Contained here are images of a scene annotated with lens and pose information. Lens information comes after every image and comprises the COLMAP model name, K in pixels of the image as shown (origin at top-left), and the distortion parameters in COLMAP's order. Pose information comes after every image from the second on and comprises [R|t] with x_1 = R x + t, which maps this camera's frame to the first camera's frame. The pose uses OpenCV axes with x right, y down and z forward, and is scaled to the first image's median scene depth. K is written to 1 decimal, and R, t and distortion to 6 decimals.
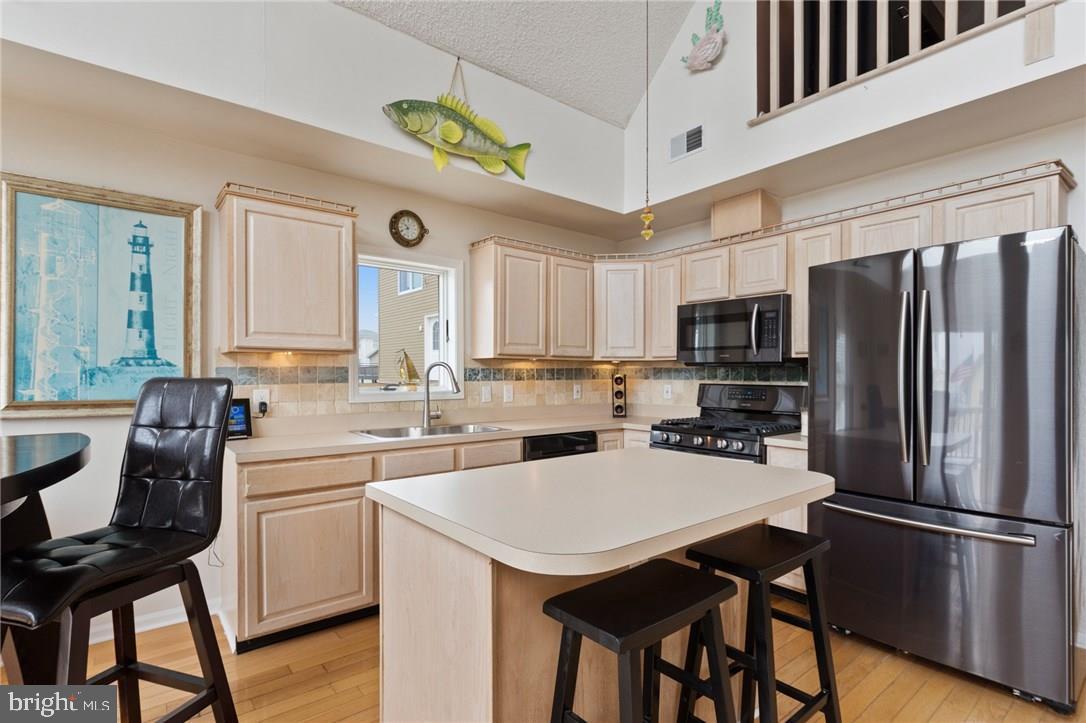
lens RADIAL K [[511.7, 0, 533.4], [0, 511.7, 372.7], [0, 0, 1]] dist [-0.000878, 0.000158]
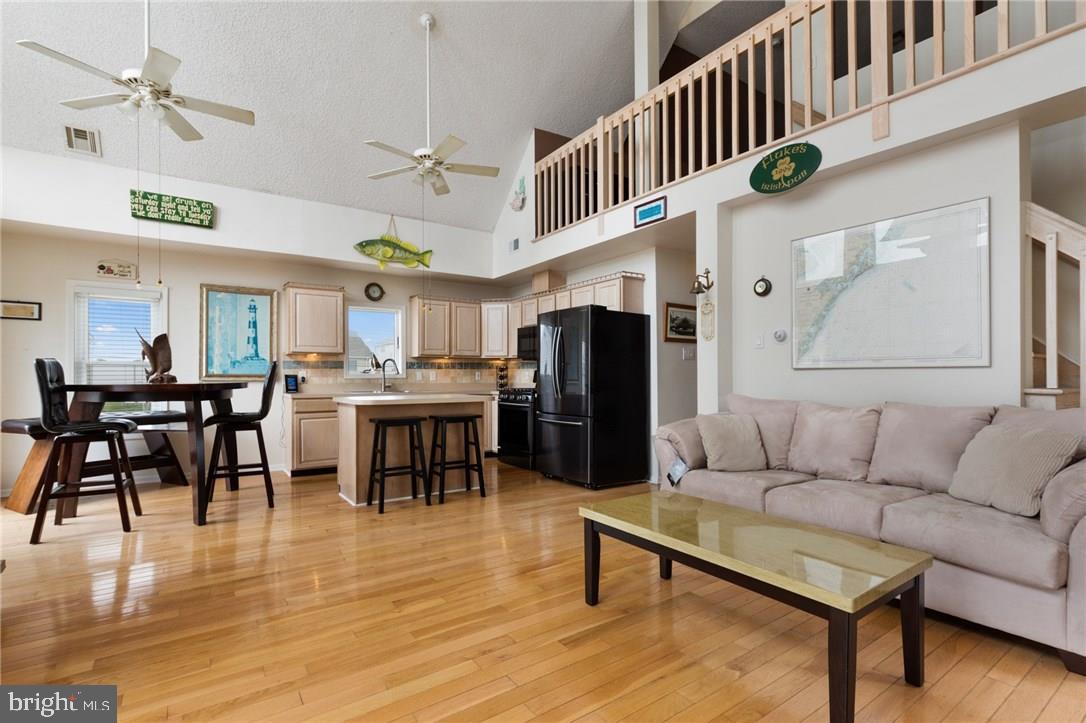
lens RADIAL K [[511.7, 0, 539.1], [0, 511.7, 370.3], [0, 0, 1]] dist [-0.000878, 0.000158]
pose [[0.997044, -0.002724, -0.076790, 0.628280], [0.001985, 0.999951, -0.009700, 0.050977], [0.076813, 0.009519, 0.997000, -1.074795]]
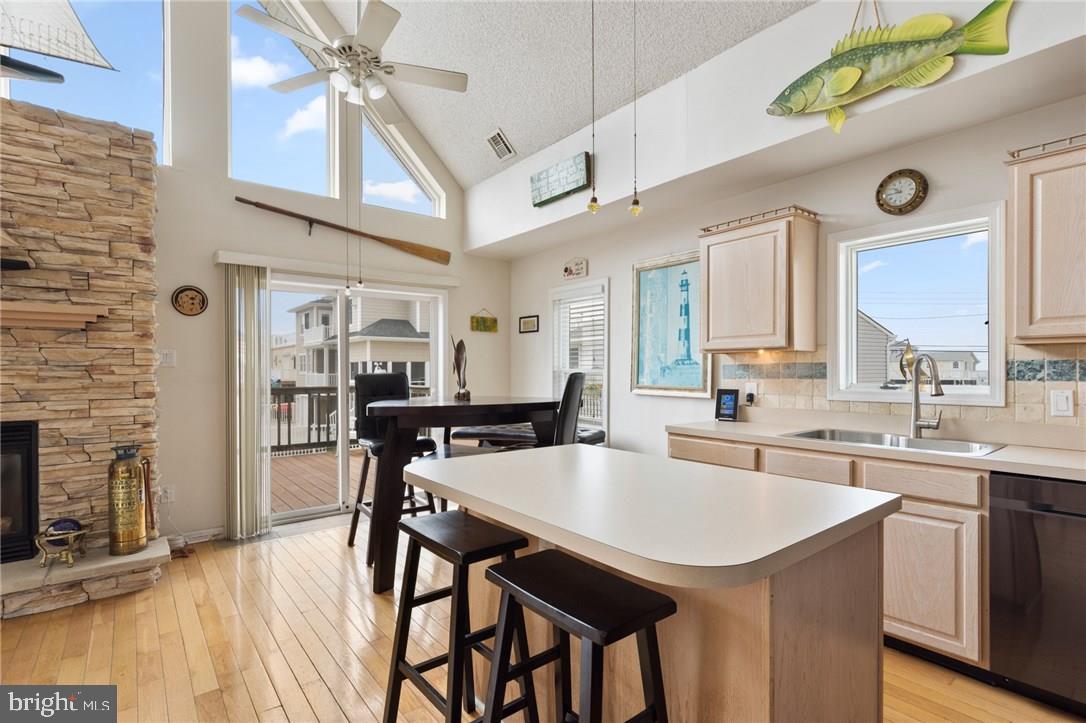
lens RADIAL K [[511.7, 0, 541.1], [0, 511.7, 372.7], [0, 0, 1]] dist [-0.000878, 0.000158]
pose [[0.005874, 0.005025, -0.999970, 0.656806], [0.002635, 0.999984, 0.005041, 0.001572], [0.999979, -0.002664, 0.005861, 0.485029]]
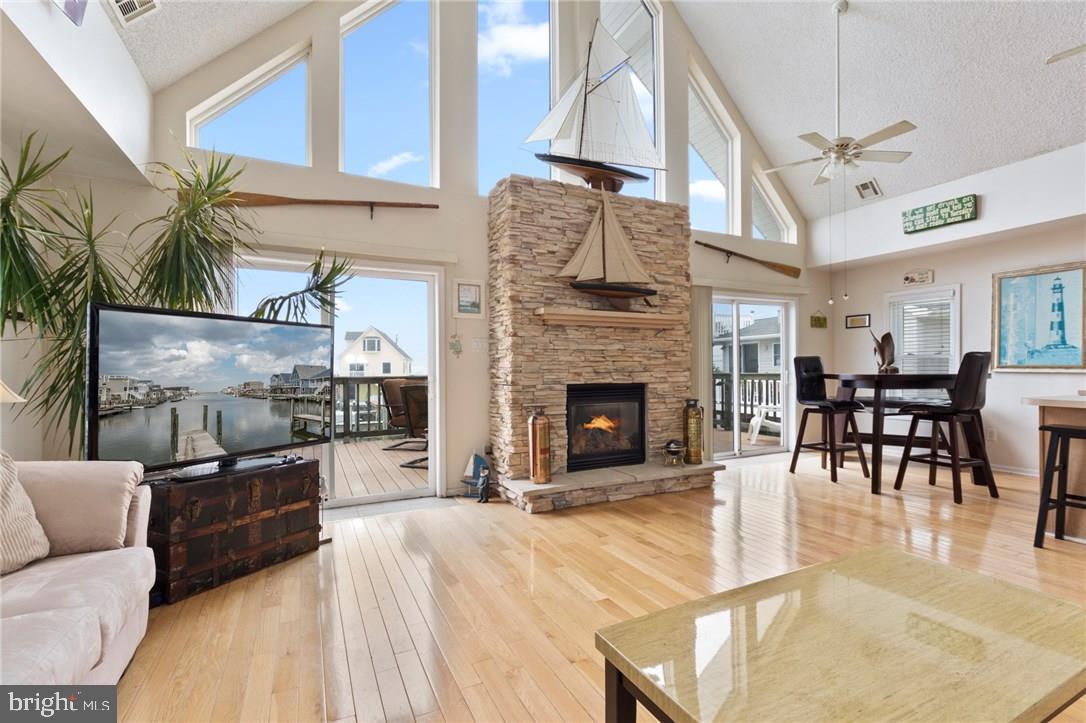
lens RADIAL K [[484.3, 0, 551.9], [0, 484.3, 368.8], [0, 0, 1]] dist [0.009319, 0.000093]
pose [[-0.194112, 0.002329, -0.980977, 1.308509], [0.004799, 0.999987, 0.001425, 0.046979], [0.980968, -0.004431, -0.194121, -0.504994]]
